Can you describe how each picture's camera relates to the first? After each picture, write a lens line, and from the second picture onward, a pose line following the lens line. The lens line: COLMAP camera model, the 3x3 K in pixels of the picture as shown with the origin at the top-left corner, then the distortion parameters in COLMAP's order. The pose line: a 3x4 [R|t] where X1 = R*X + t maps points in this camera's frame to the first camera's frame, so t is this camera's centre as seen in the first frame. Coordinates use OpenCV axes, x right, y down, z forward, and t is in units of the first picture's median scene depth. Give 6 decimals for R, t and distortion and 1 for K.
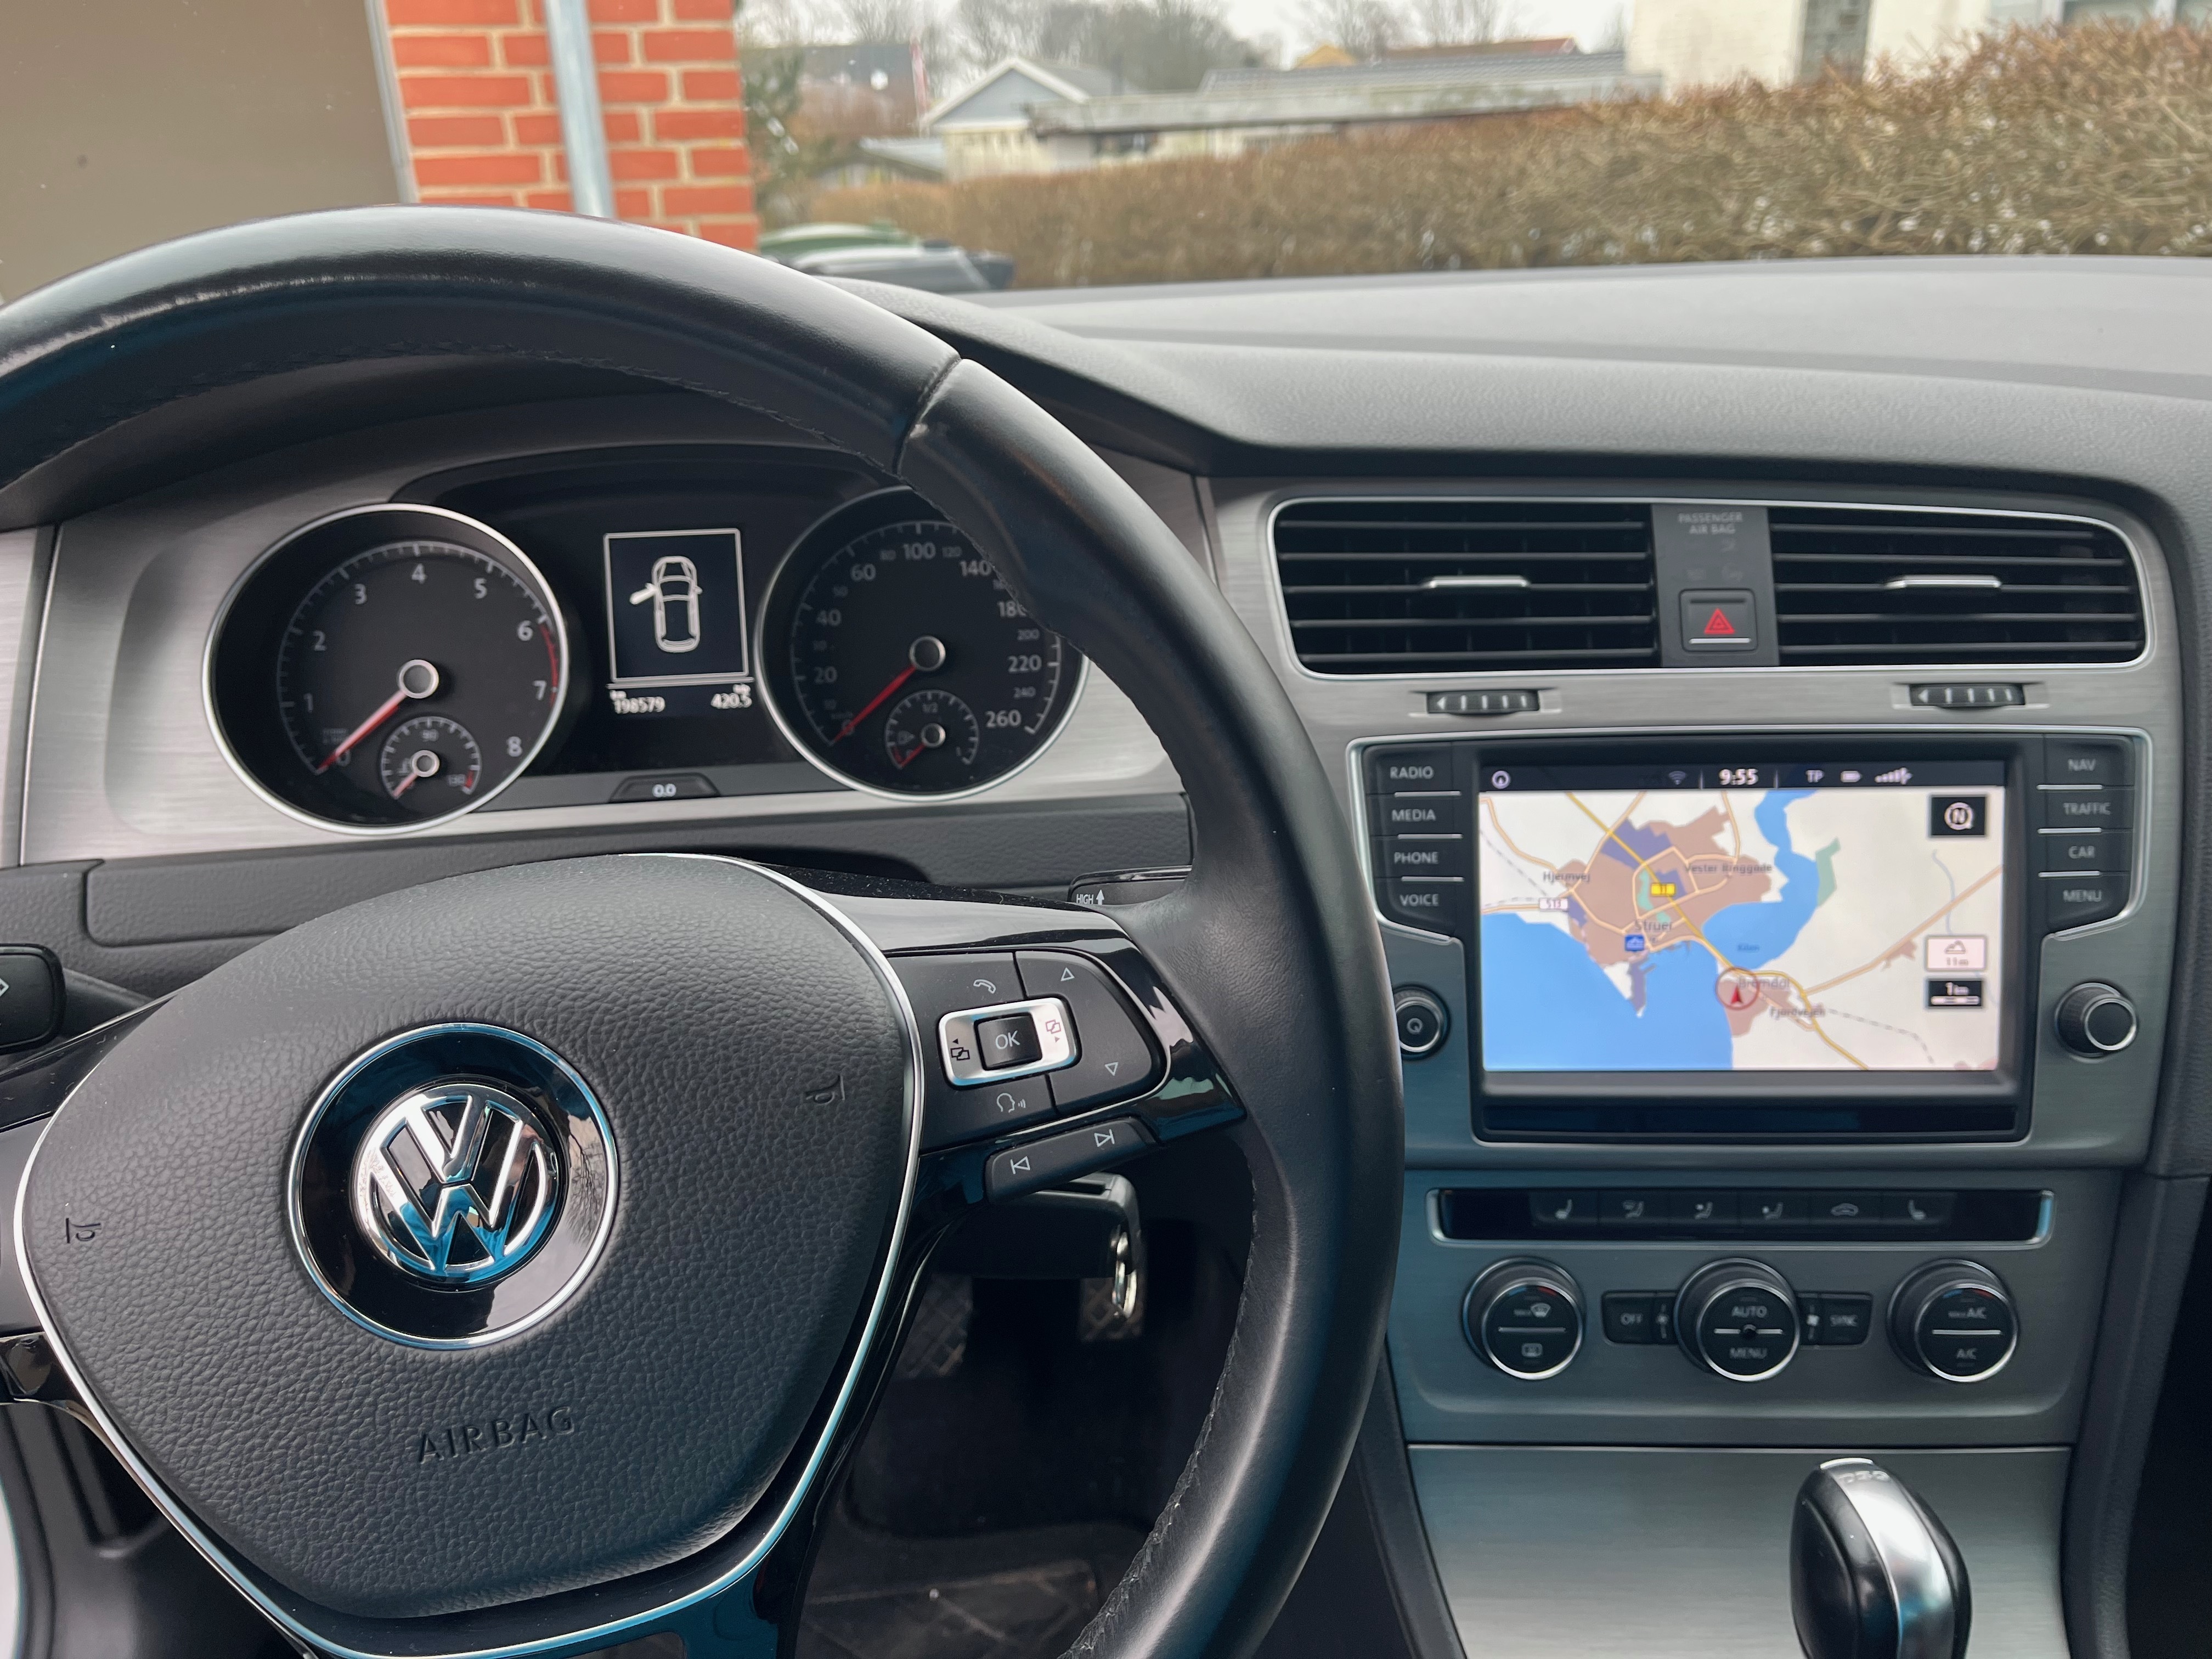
lens RADIAL K [[1696.3, 0, 1106.0], [0, 1696.3, 829.5], [0, 0, 1]] dist [0.075769, -0.099998]
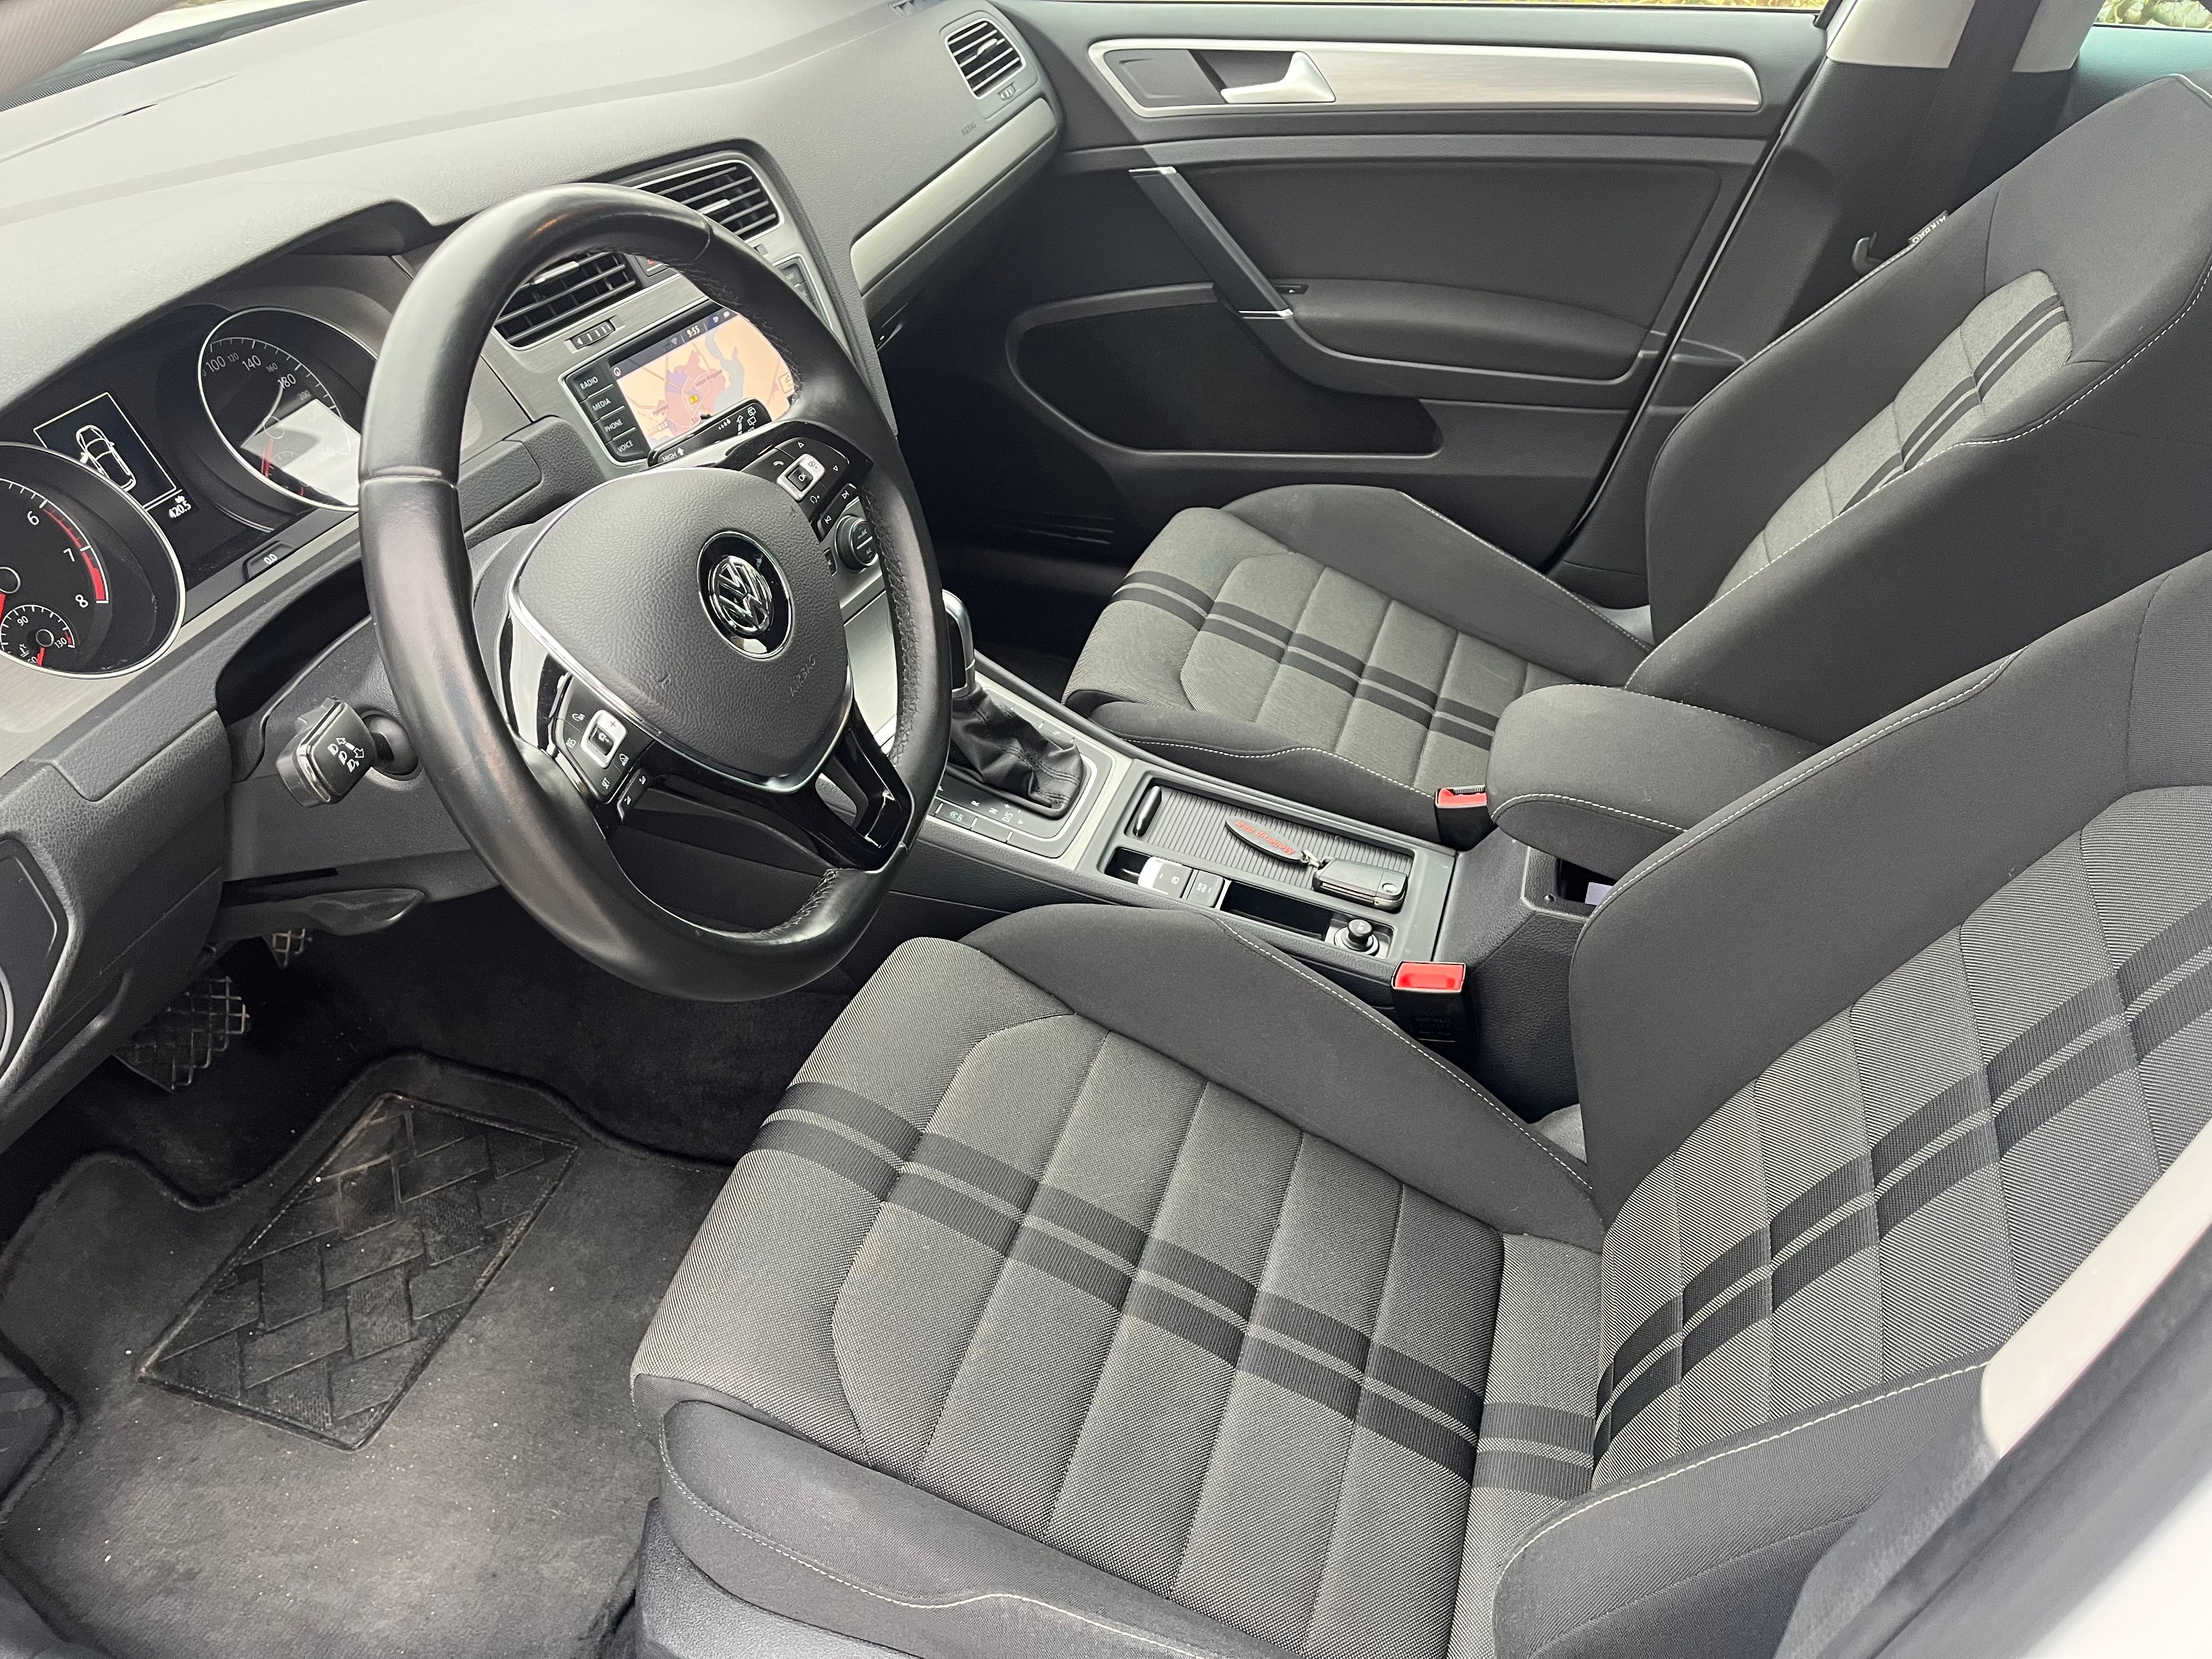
lens RADIAL K [[1696.3, 0, 1106.0], [0, 1696.3, 829.5], [0, 0, 1]] dist [0.075769, -0.099998]
pose [[0.394263, -0.523446, 0.755355, -1.233254], [0.344901, 0.846132, 0.406329, -0.181958], [-0.851821, 0.100322, 0.514136, -0.365031]]
